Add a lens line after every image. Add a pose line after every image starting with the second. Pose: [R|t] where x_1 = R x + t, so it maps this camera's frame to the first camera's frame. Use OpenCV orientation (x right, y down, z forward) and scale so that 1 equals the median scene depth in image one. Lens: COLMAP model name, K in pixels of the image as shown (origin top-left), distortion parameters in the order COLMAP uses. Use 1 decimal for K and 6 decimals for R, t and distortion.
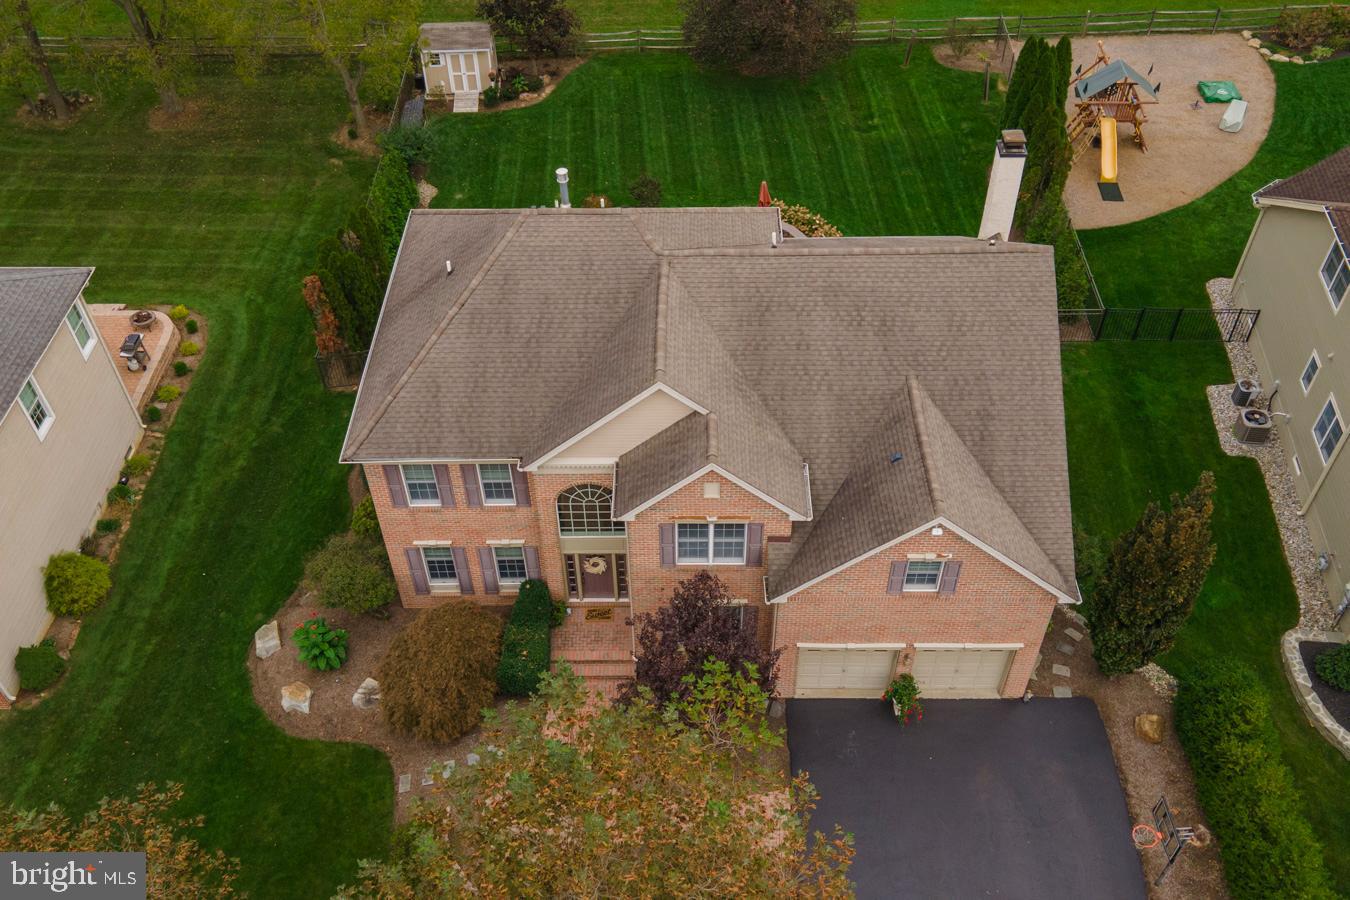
lens RADIAL K [[1172.0, 0, 668.4], [0, 1172.0, 444.7], [0, 0, 1]] dist [0.026132, 0.018651]
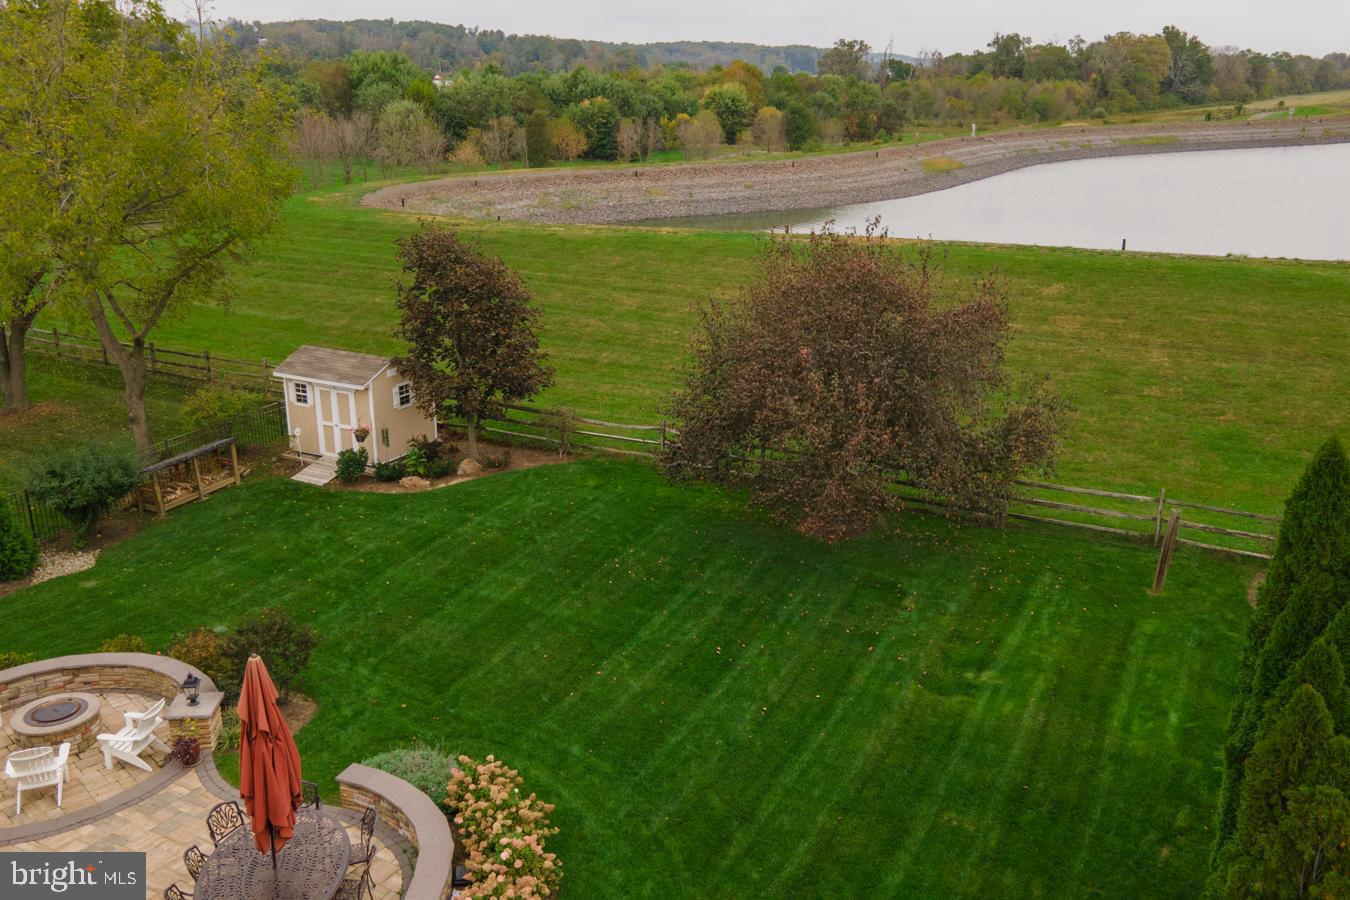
lens RADIAL K [[1172.0, 0, 671.2], [0, 1172.0, 443.4], [0, 0, 1]] dist [0.026132, 0.018651]
pose [[0.857670, 0.164606, -0.487142, 0.413389], [-0.368820, 0.857061, -0.359748, -0.257799], [0.358294, 0.488213, 0.795785, 0.972641]]
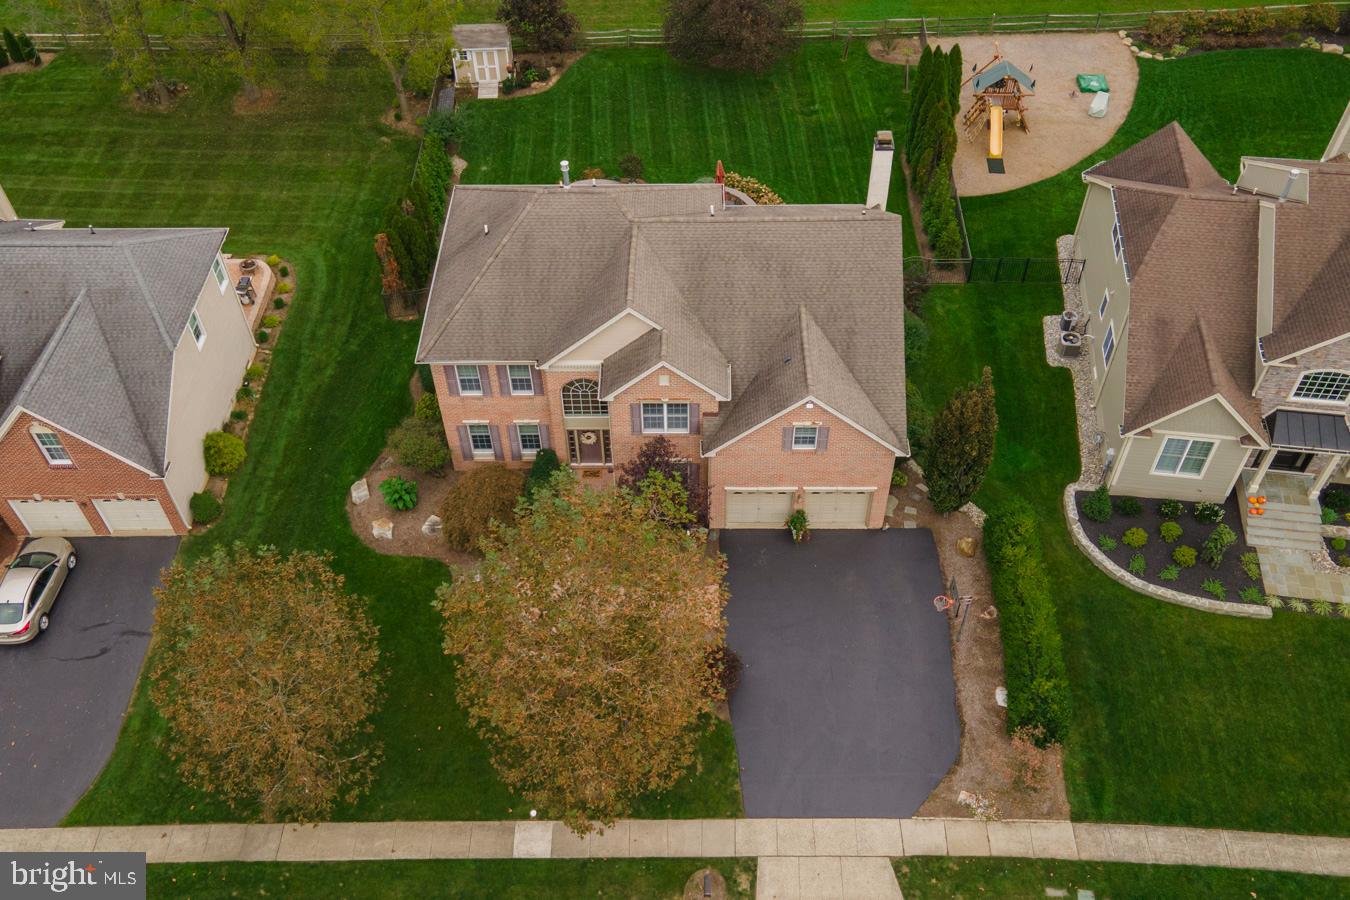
lens RADIAL K [[1172.0, 0, 670.8], [0, 1172.0, 443.8], [0, 0, 1]] dist [0.026132, 0.018651]
pose [[0.999993, 0.001419, -0.003408, 0.041212], [-0.001270, 0.999058, 0.043370, 0.044819], [0.003467, -0.043365, 0.999053, -0.414099]]
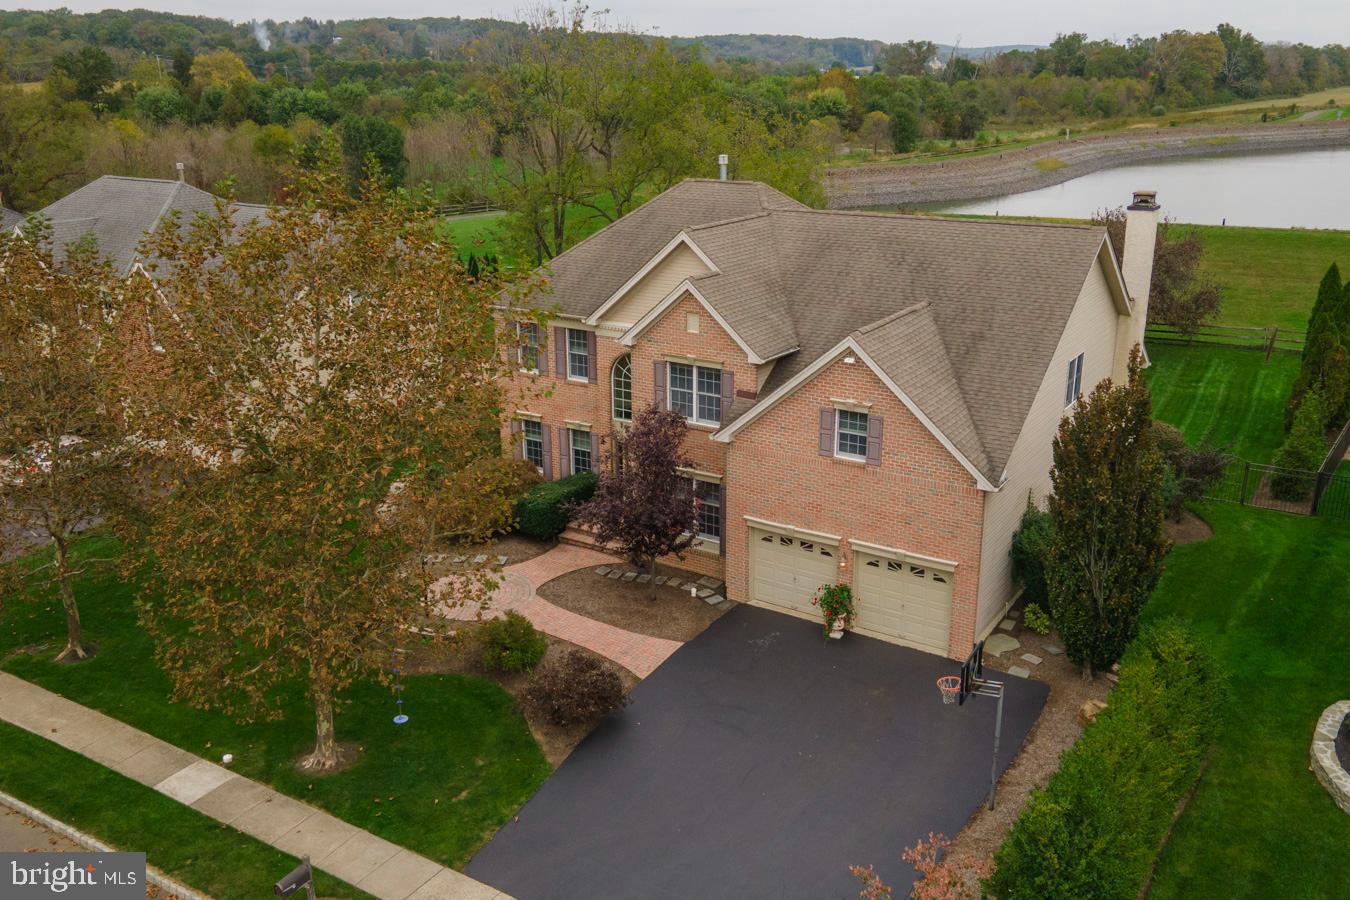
lens RADIAL K [[1172.0, 0, 671.5], [0, 1172.0, 448.7], [0, 0, 1]] dist [0.026132, 0.018651]
pose [[0.841581, 0.174481, -0.511173, 0.498262], [-0.383820, 0.859054, -0.338685, 0.430255], [0.380031, 0.481230, 0.789933, 0.127104]]
